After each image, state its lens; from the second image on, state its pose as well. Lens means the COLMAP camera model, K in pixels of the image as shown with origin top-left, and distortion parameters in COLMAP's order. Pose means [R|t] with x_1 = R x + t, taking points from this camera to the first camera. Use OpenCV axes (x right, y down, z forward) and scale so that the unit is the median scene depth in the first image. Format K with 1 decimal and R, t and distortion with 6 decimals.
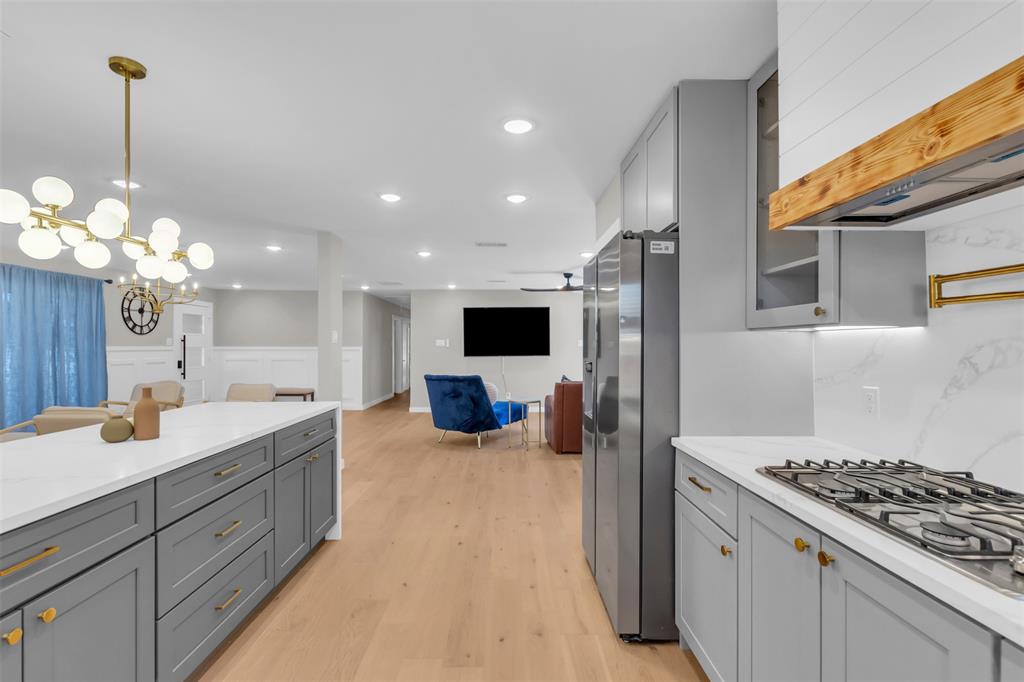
lens RADIAL K [[472.5, 0, 509.5], [0, 472.5, 344.7], [0, 0, 1]] dist [-0.000220, -0.000074]
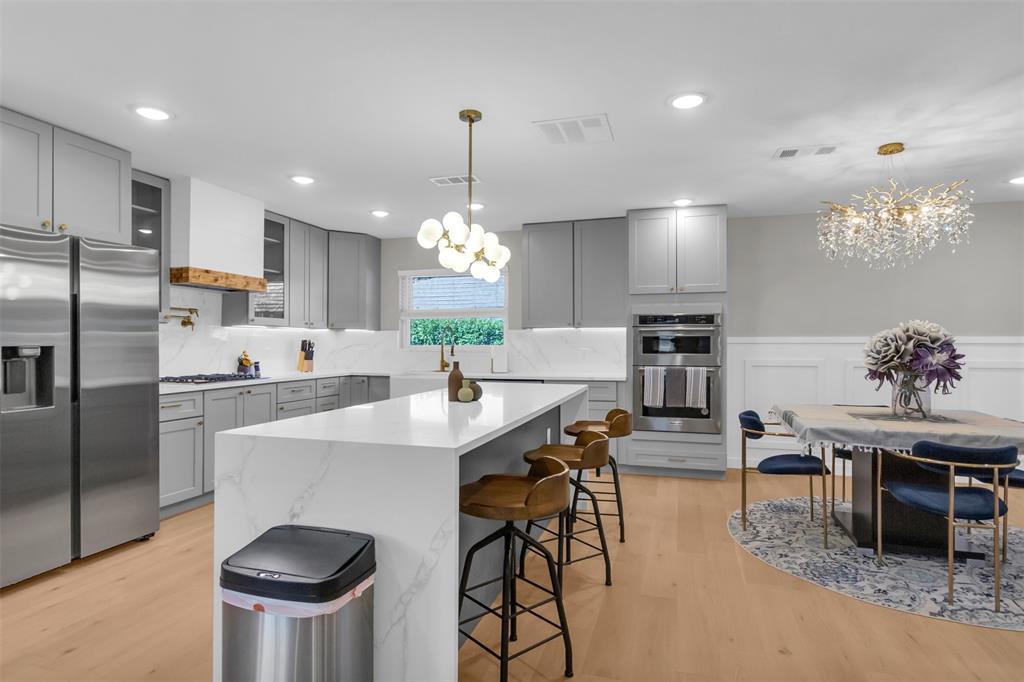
lens RADIAL K [[544.6, 0, 512.0], [0, 544.6, 341.0], [0, 0, 1]] dist [0.000450, 0.000050]
pose [[-0.955350, 0.003974, 0.295449, -0.353079], [0.001591, 0.999964, -0.008305, 0.014396], [-0.295472, -0.007464, -0.955322, 0.623278]]
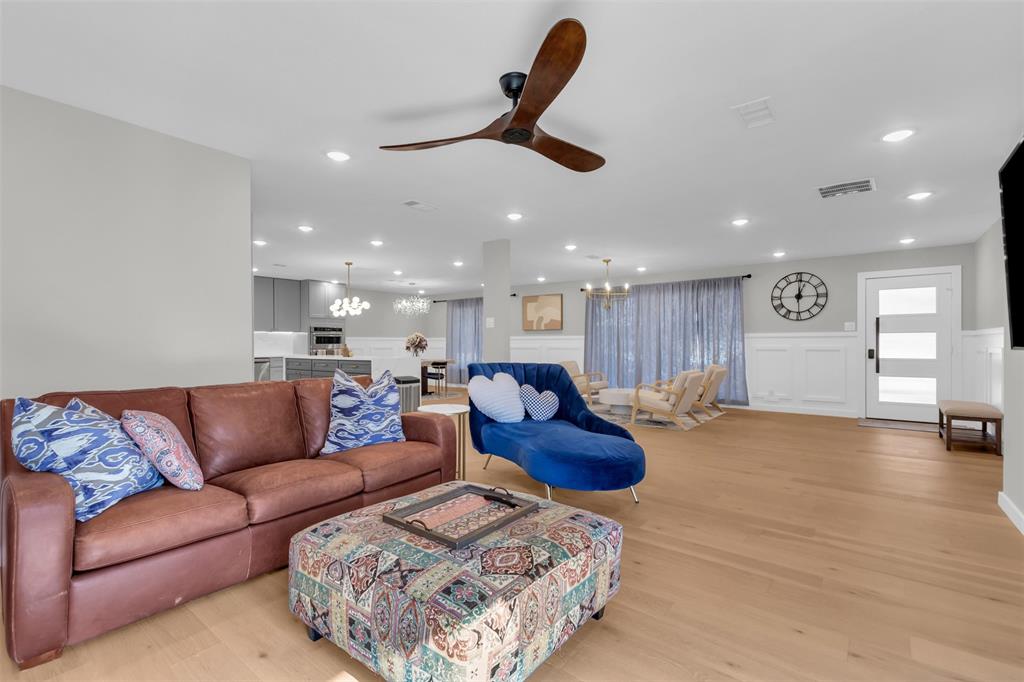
lens RADIAL K [[472.5, 0, 509.5], [0, 472.5, 344.7], [0, 0, 1]] dist [-0.000220, -0.000074]
pose [[-0.617956, 0.007041, -0.786181, 0.384994], [0.004401, 0.999975, 0.005496, 0.021436], [0.786200, -0.000064, -0.617972, 1.171106]]
